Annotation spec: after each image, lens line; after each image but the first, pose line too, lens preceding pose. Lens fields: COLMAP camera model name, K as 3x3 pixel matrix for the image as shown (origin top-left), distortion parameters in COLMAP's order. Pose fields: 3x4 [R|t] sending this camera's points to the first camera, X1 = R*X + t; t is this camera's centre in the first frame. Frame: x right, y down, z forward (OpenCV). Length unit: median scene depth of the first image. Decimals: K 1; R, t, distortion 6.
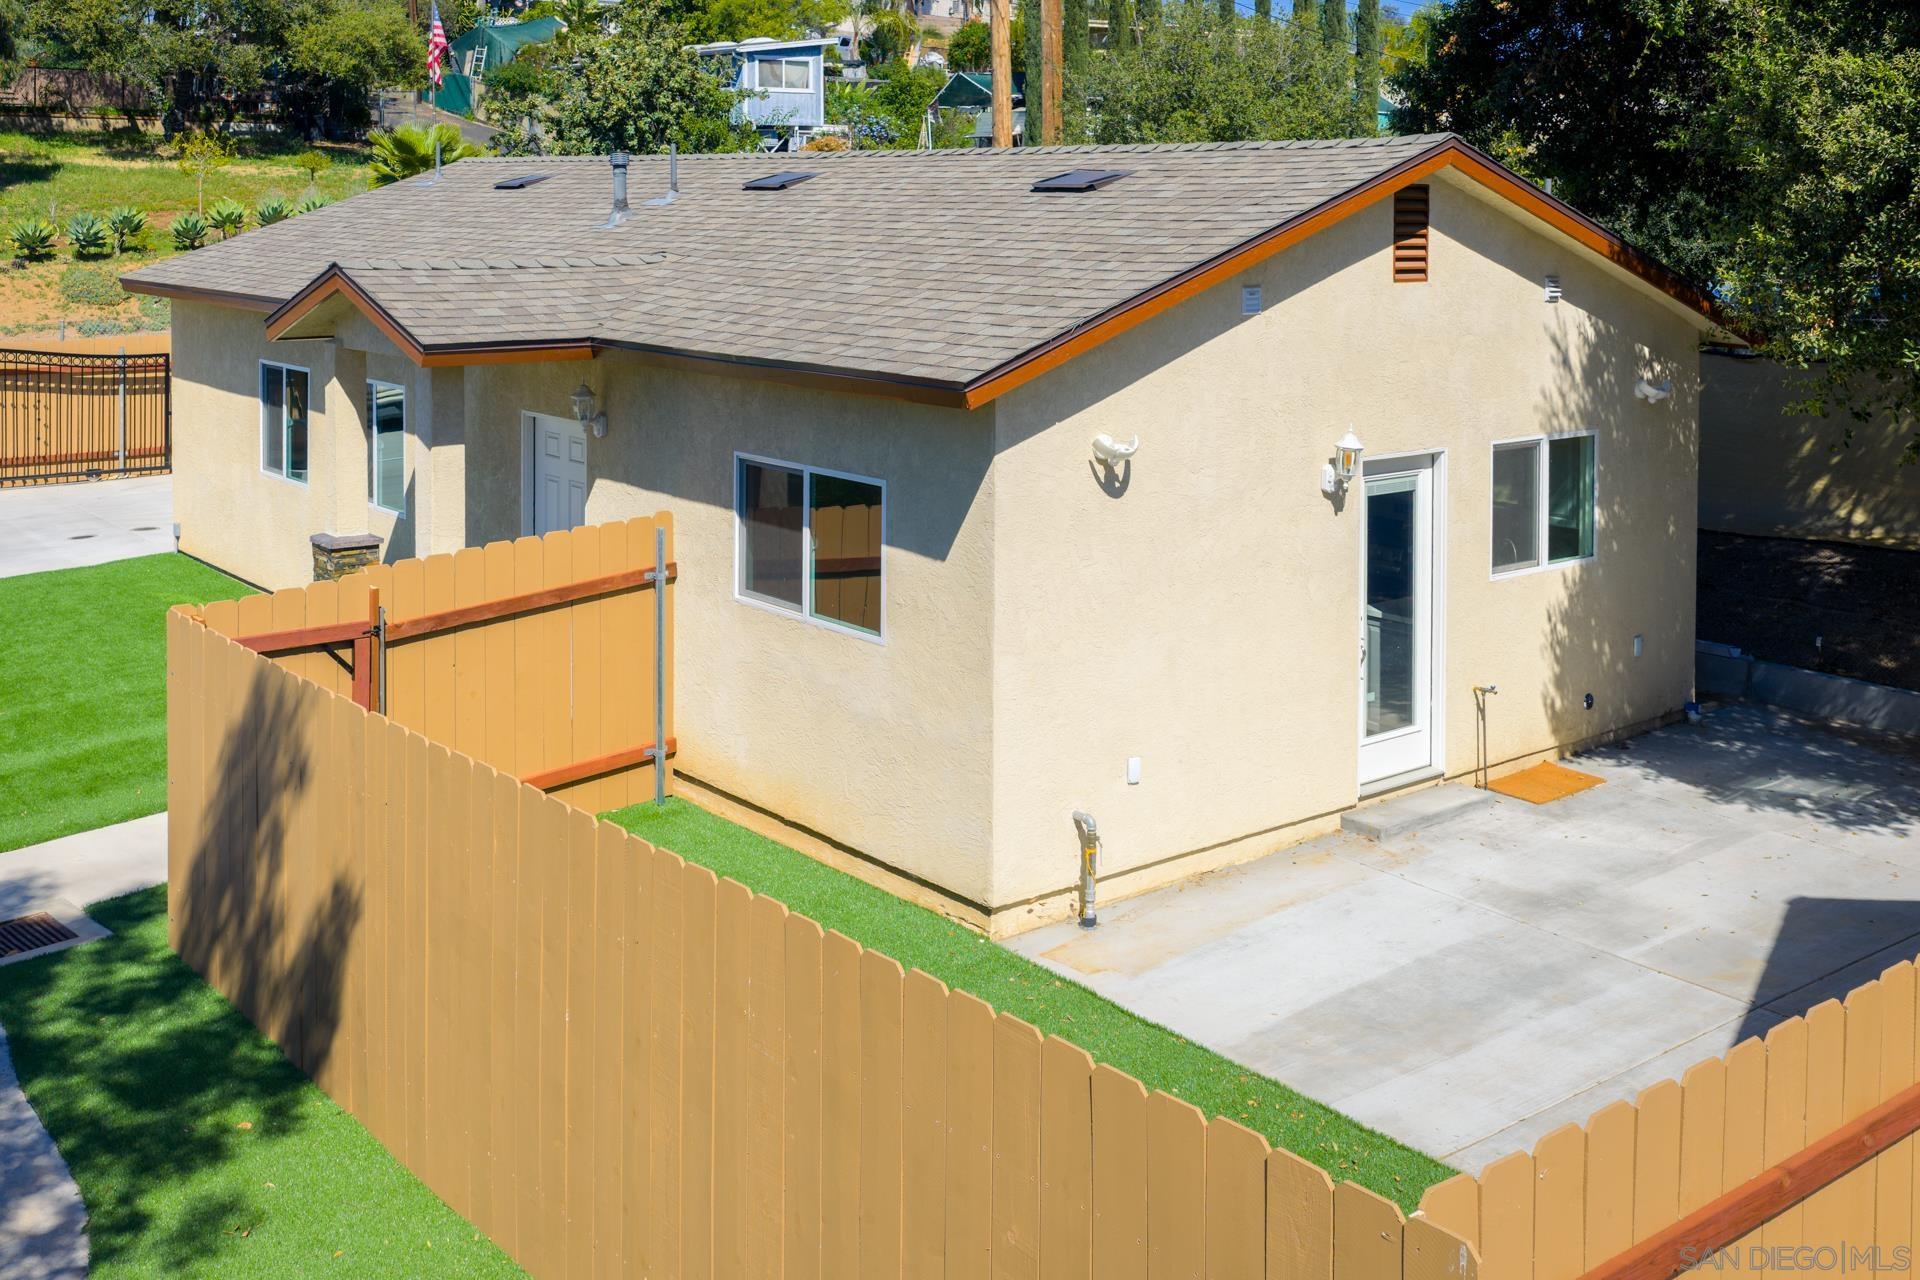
lens RADIAL K [[1909.3, 0, 952.4], [0, 1909.3, 652.4], [0, 0, 1]] dist [0.015535, 0.005977]
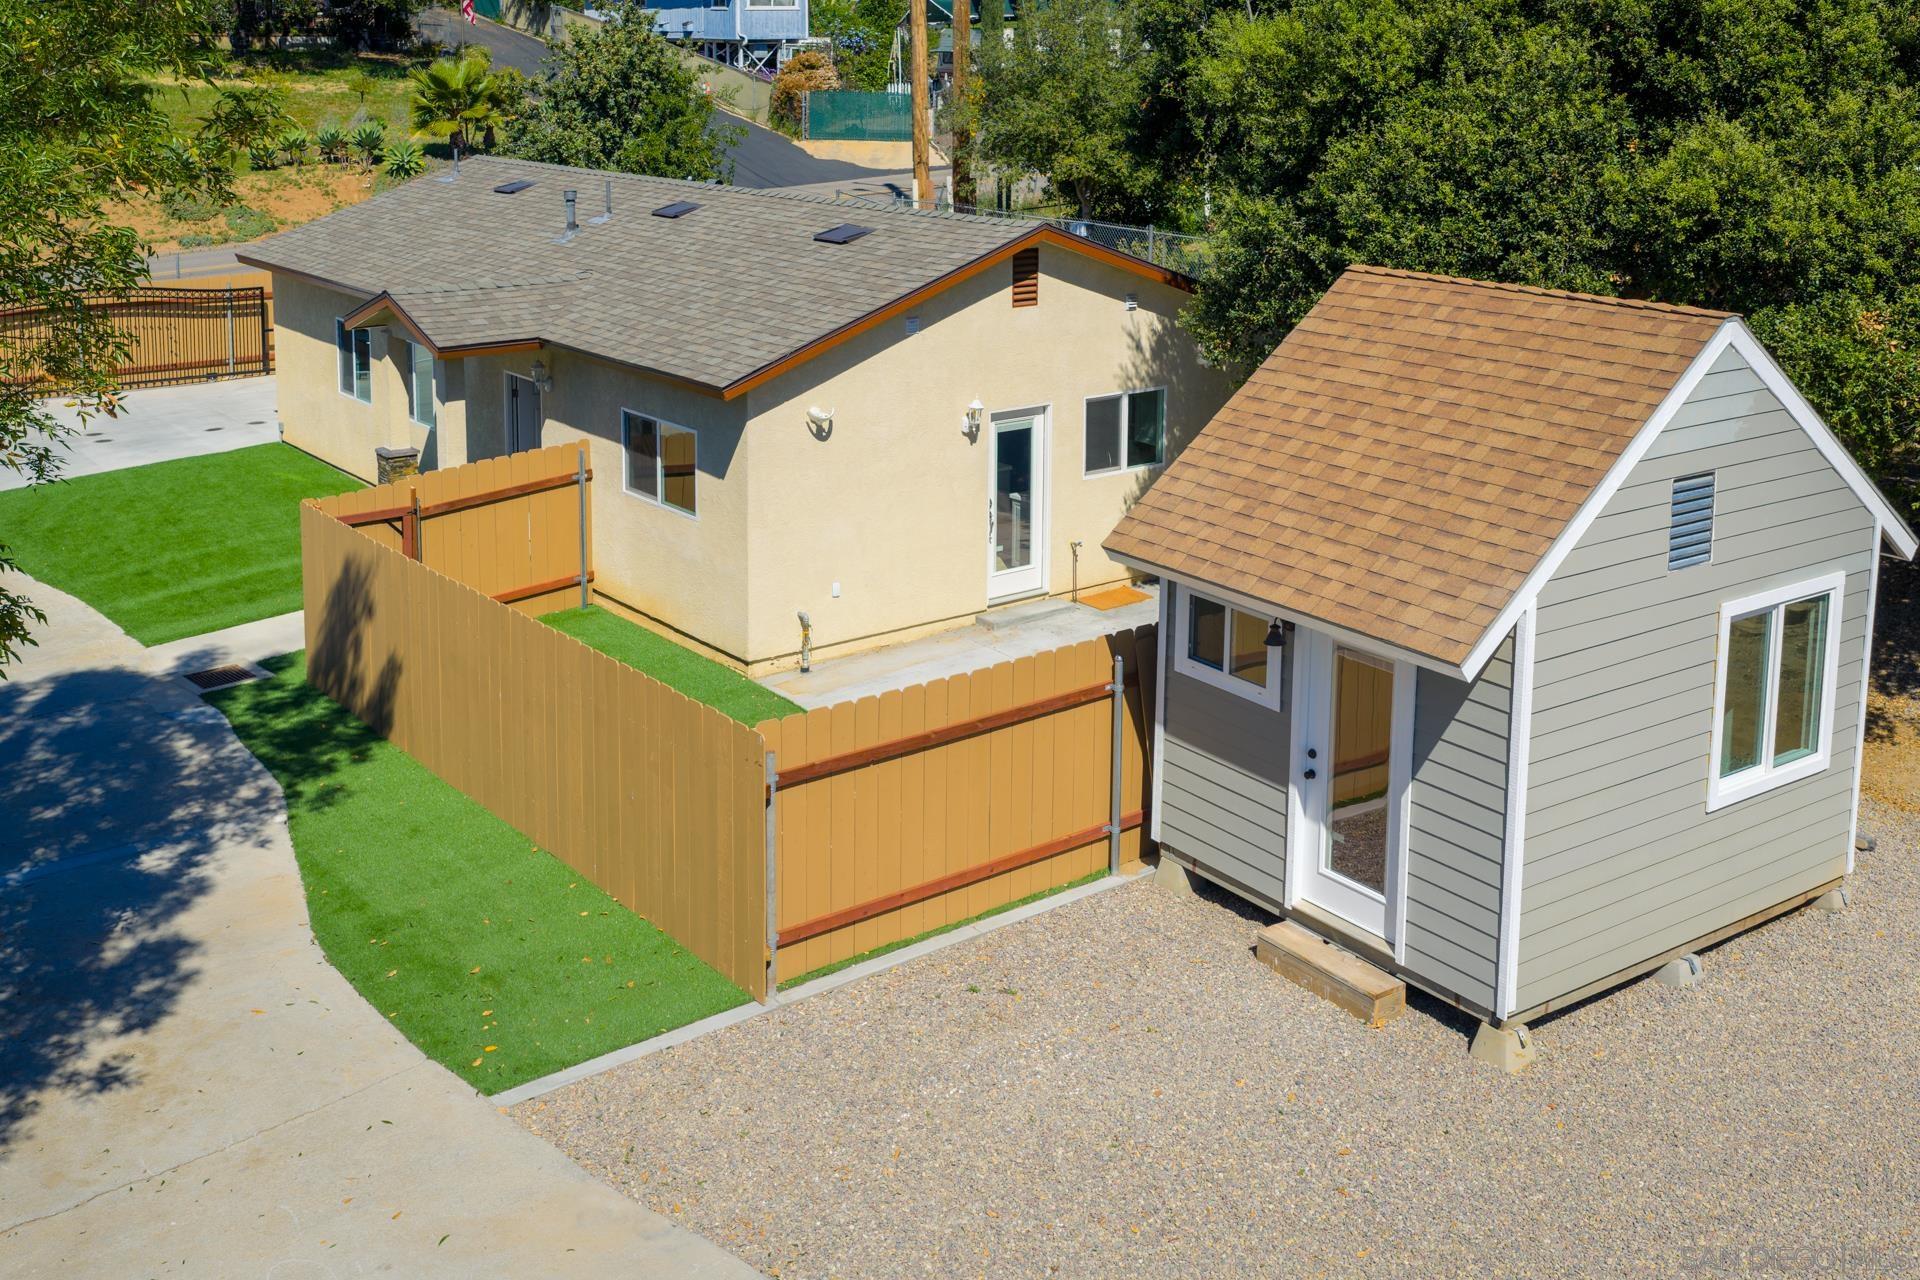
lens RADIAL K [[1474.1, 0, 960.0], [0, 1474.1, 640.0], [0, 0, 1]] dist [0.009471, 0.001339]
pose [[0.998579, 0.001345, 0.053270, 0.115166], [-0.006306, 0.995640, 0.093071, -0.019158], [-0.052912, -0.093275, 0.994233, -0.353136]]
